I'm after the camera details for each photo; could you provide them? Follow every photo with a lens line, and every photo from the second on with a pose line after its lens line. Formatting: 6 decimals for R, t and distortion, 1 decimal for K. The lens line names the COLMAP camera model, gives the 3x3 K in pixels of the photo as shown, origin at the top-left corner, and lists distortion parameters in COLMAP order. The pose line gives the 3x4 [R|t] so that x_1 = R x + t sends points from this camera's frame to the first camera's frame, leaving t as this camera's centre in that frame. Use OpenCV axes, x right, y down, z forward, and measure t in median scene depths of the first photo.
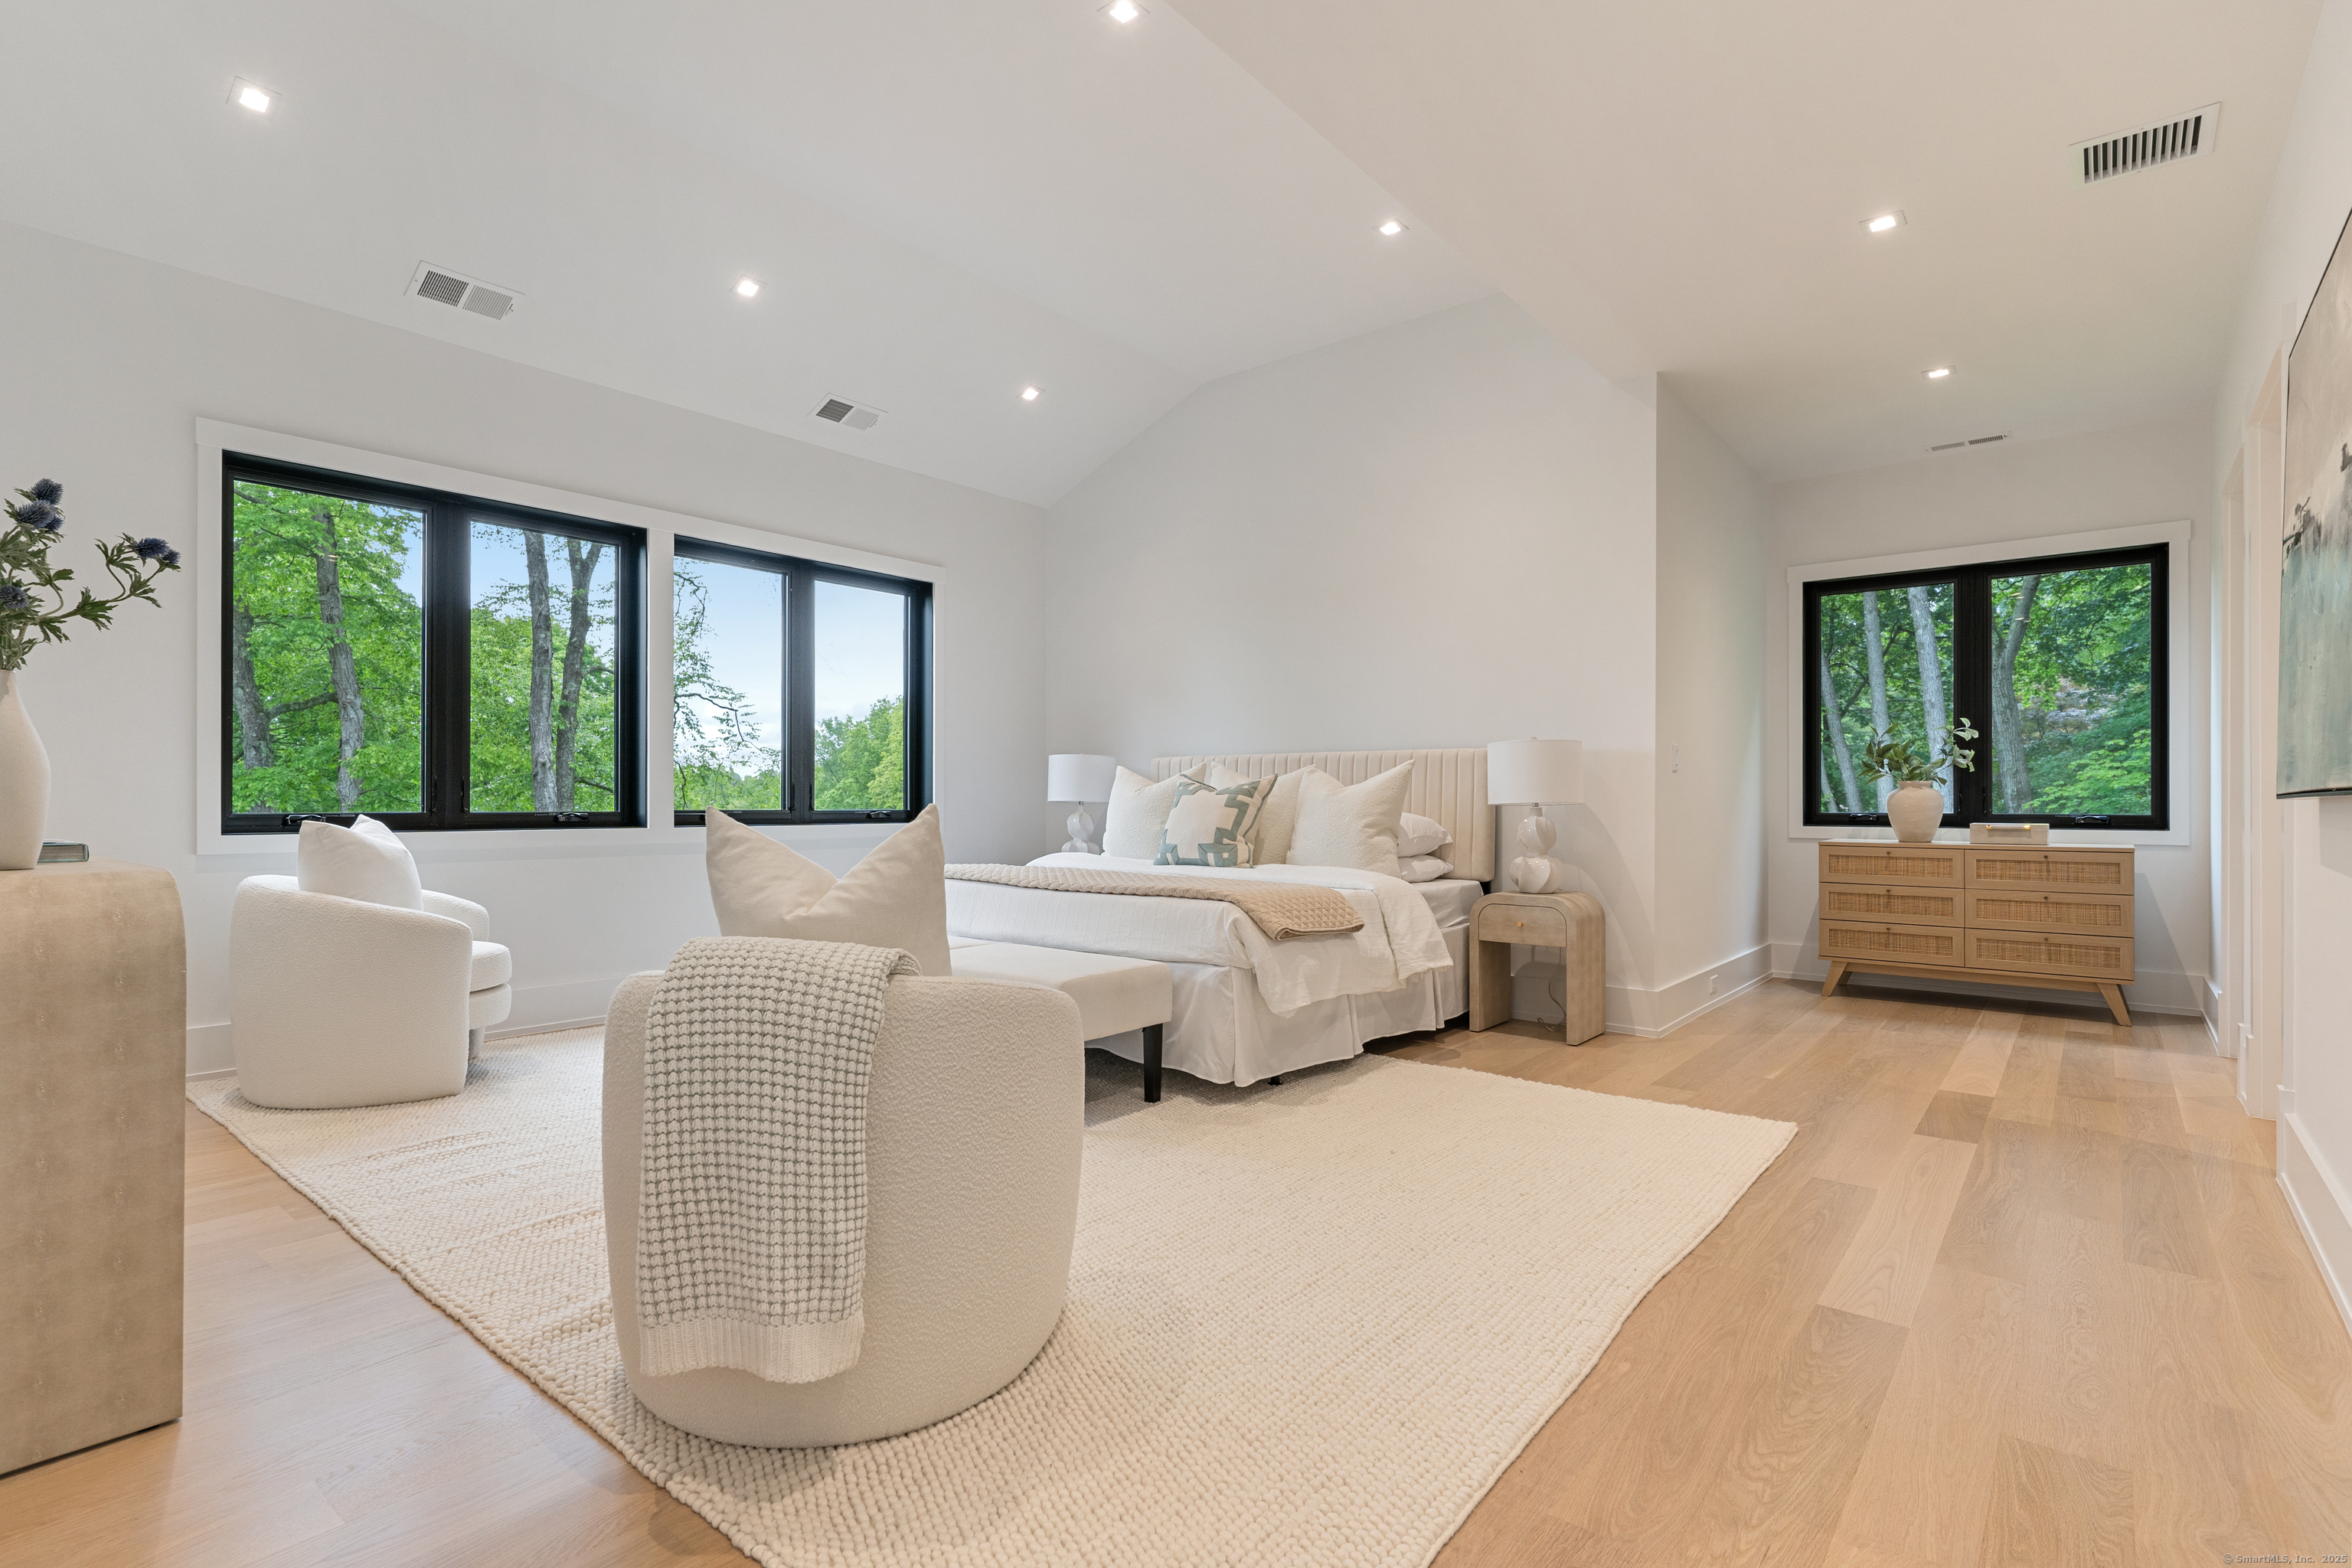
lens RADIAL K [[1121.6, 0, 1181.1], [0, 1121.6, 799.1], [0, 0, 1]] dist [-0.001878, -0.000251]
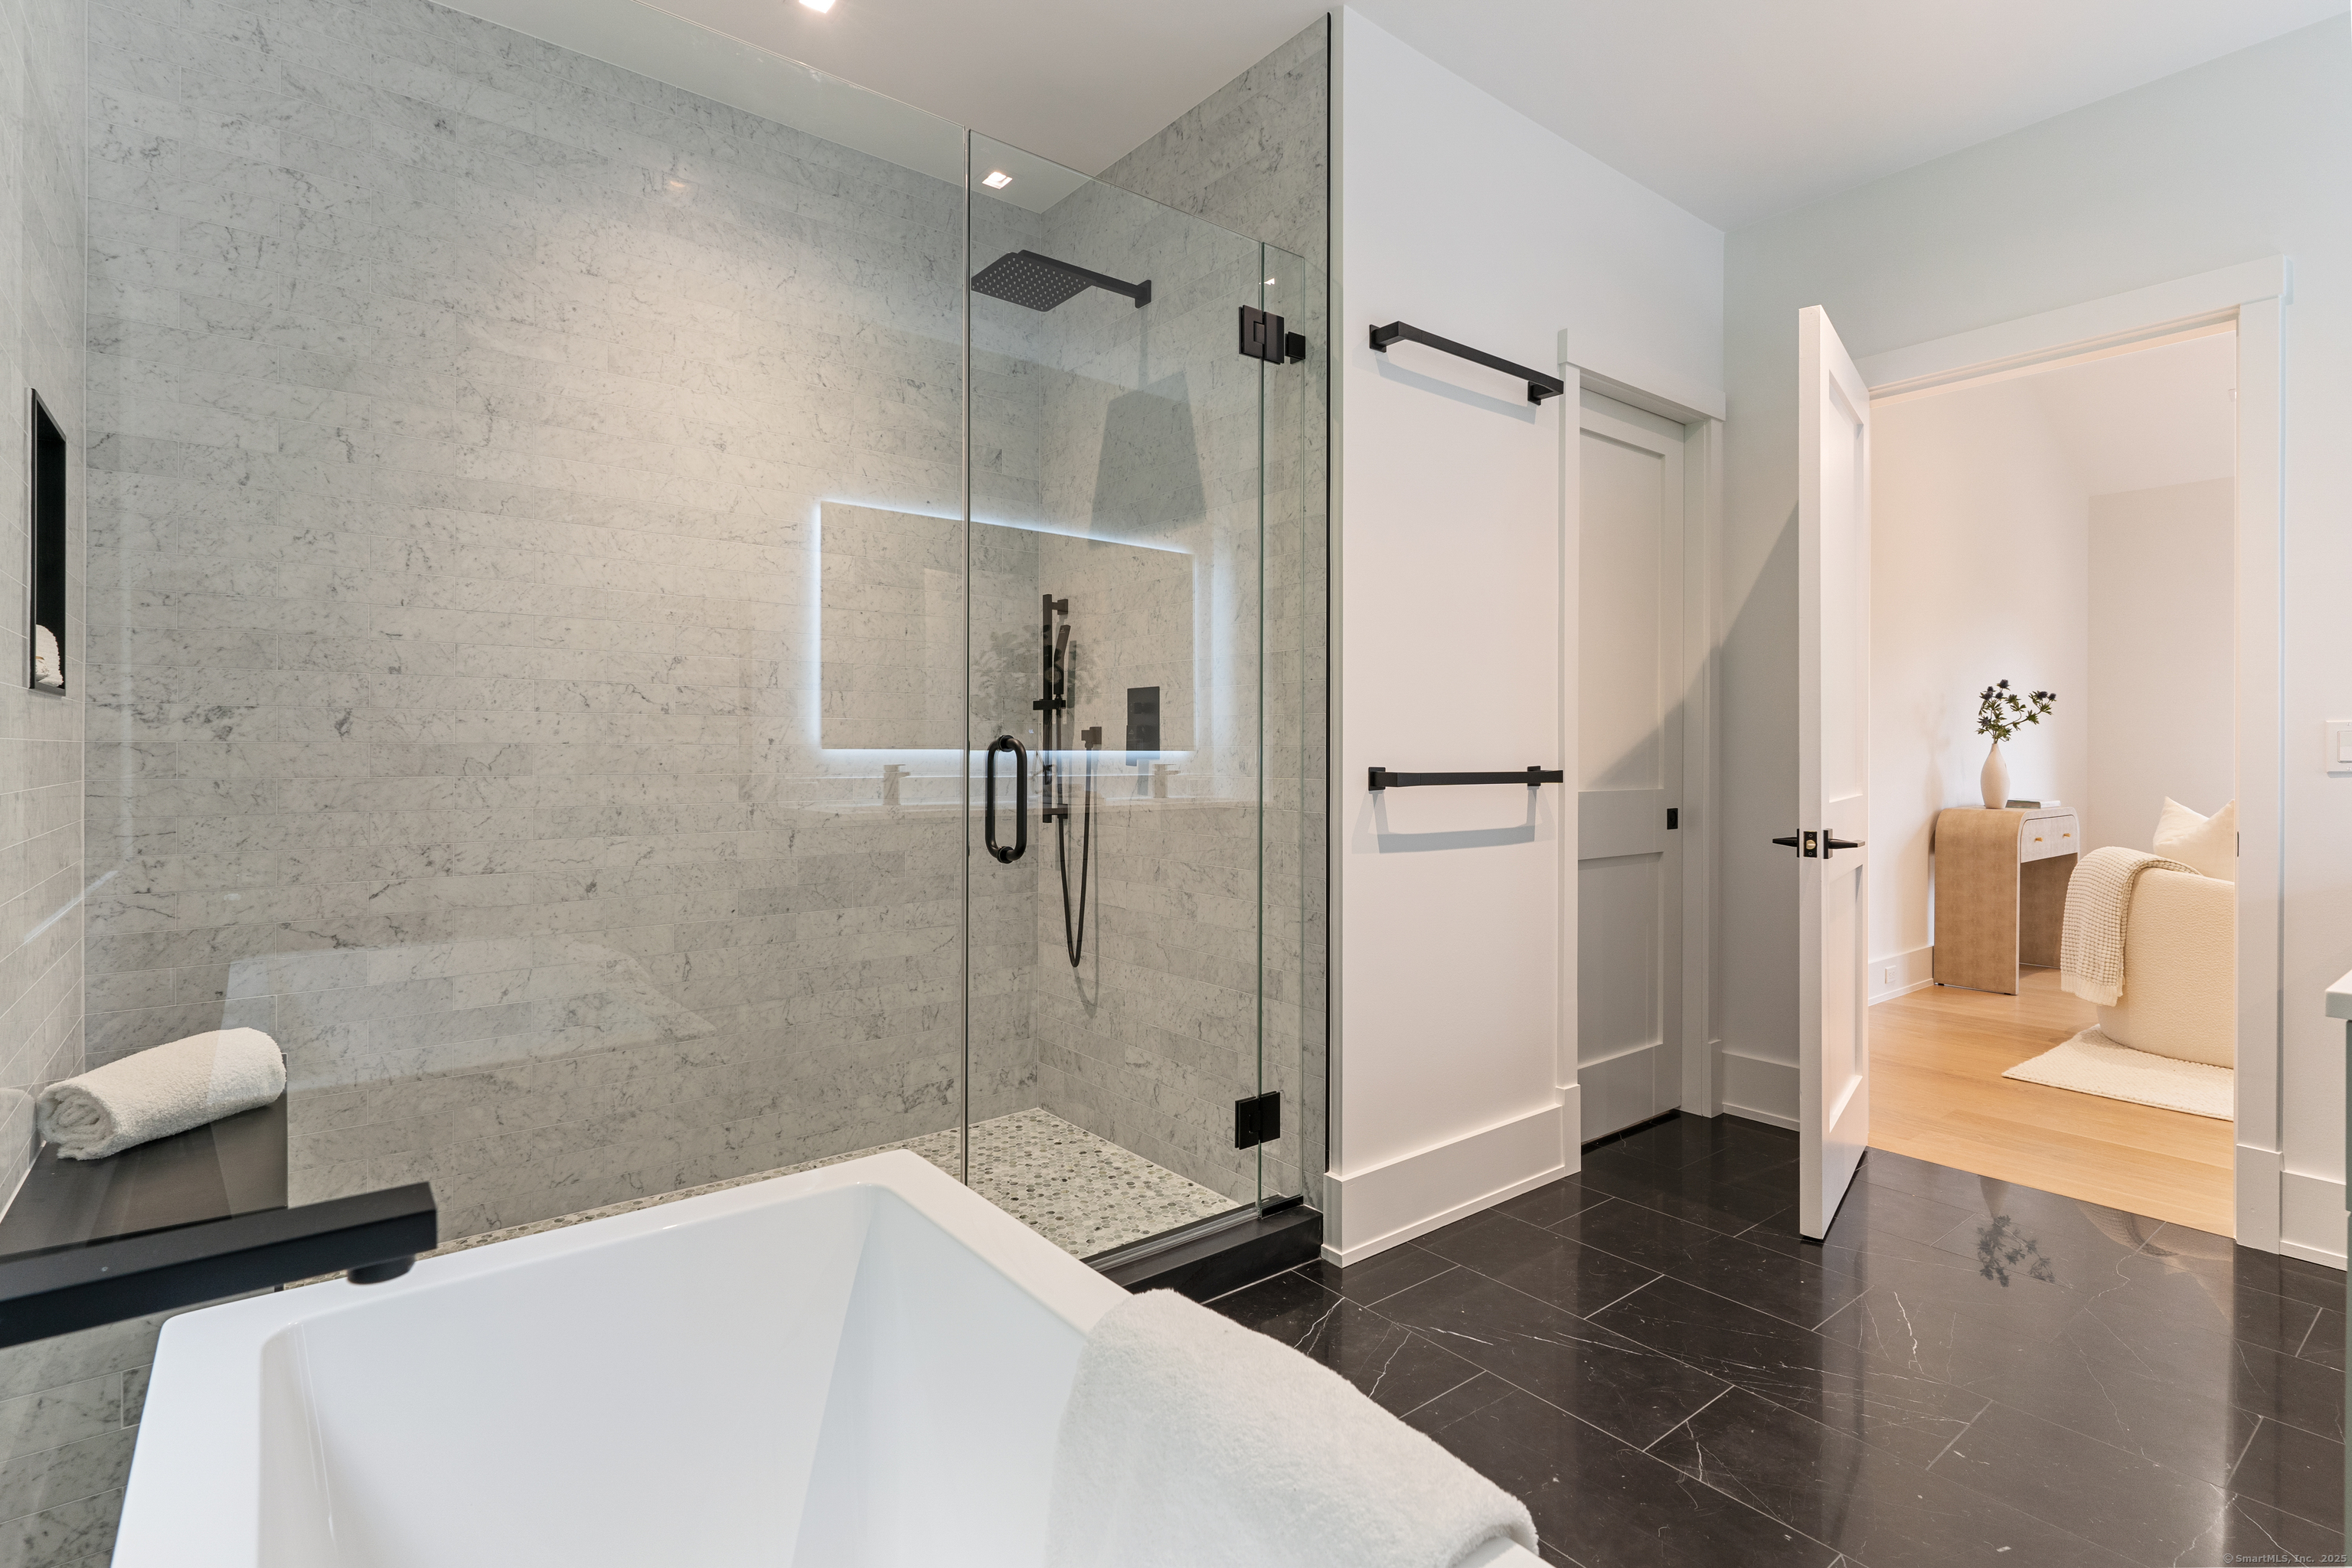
lens RADIAL K [[1121.6, 0, 1174.0], [0, 1121.6, 770.5], [0, 0, 1]] dist [-0.001878, -0.000251]
pose [[-0.209959, 0.007312, -0.977683, 2.212314], [-0.003899, 0.999958, 0.008316, -0.053358], [0.977702, 0.005558, -0.209922, -0.502378]]
